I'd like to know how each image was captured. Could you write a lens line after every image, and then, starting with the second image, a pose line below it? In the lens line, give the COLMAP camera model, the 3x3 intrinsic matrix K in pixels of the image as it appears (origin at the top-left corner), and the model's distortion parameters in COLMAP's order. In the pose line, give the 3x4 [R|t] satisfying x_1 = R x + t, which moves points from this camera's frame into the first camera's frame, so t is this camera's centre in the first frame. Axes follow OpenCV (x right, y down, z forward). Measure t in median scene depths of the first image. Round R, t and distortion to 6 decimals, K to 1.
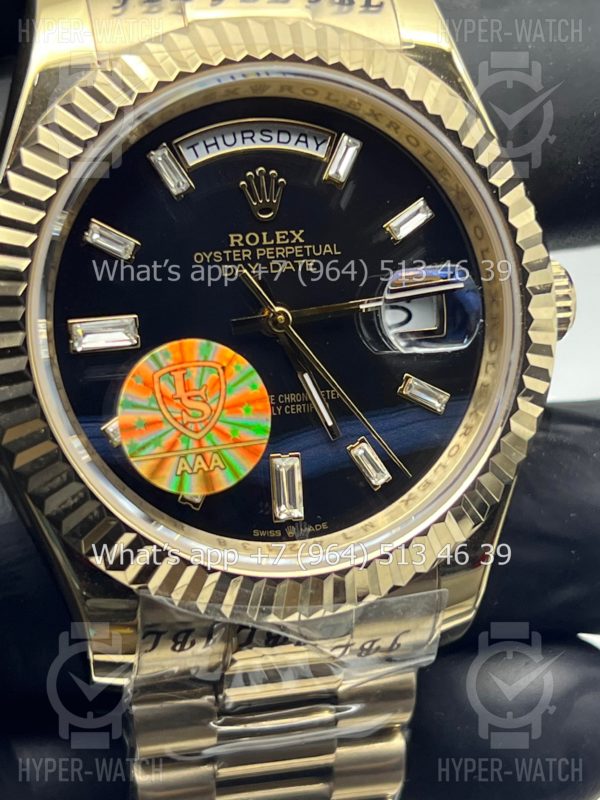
lens RADIAL K [[1848.3, 0, 299.0], [0, 1848.3, 397.2], [0, 0, 1]] dist [0.325062, 0.000000]
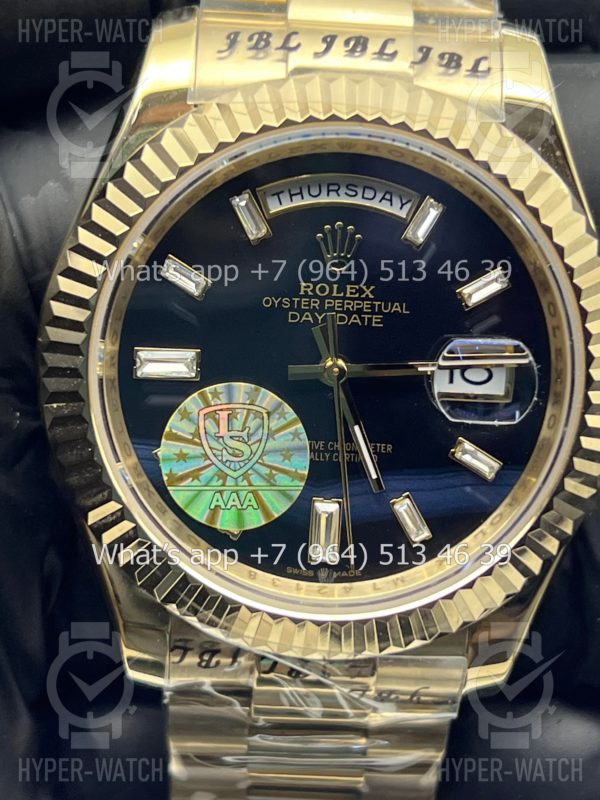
lens RADIAL K [[1848.3, 0, 318.7], [0, 1848.3, 414.0], [0, 0, 1]] dist [0.325062, 0.000000]
pose [[0.966981, 0.146445, -0.208571, 0.196893], [-0.129965, 0.987360, 0.090710, -0.109775], [0.219219, -0.060608, 0.973791, -0.006102]]
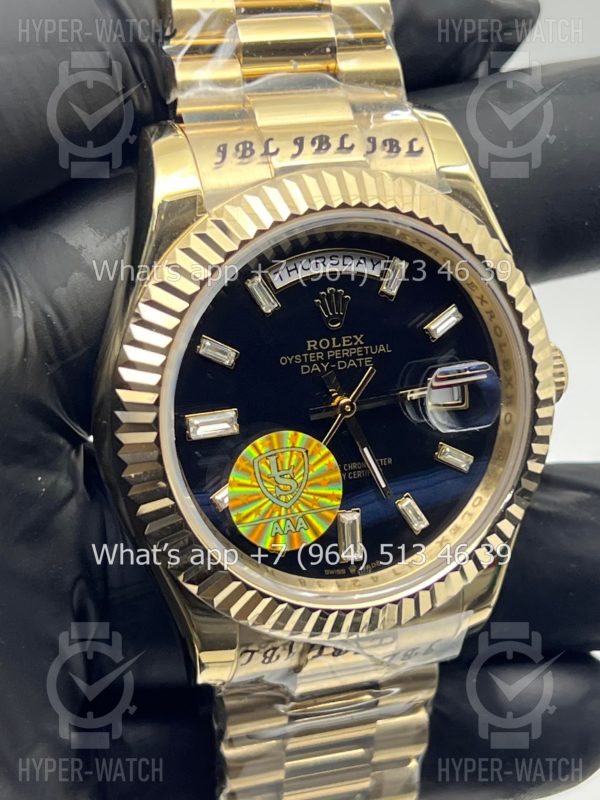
lens RADIAL K [[1848.3, 0, 314.9], [0, 1848.3, 418.4], [0, 0, 1]] dist [0.325062, 0.000000]
pose [[0.995778, -0.010288, 0.091214, -0.146730], [-0.001085, 0.992311, 0.123761, -0.190284], [-0.091786, -0.123337, 0.988111, -0.250849]]
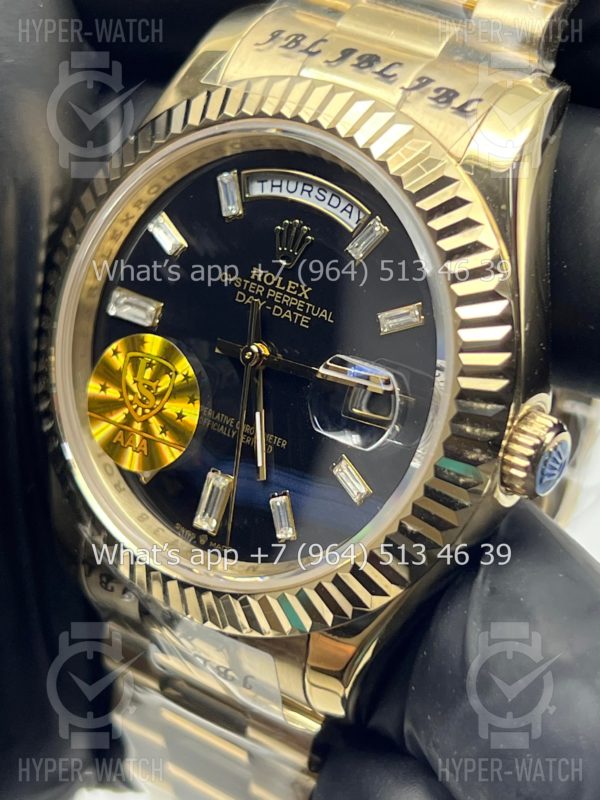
lens RADIAL K [[1848.3, 0, 302.9], [0, 1848.3, 401.6], [0, 0, 1]] dist [0.325062, 0.000000]
pose [[0.622615, 0.384227, -0.681704, 0.747964], [-0.361071, 0.913934, 0.185343, -0.226310], [0.694246, 0.130746, 0.707763, 0.258482]]
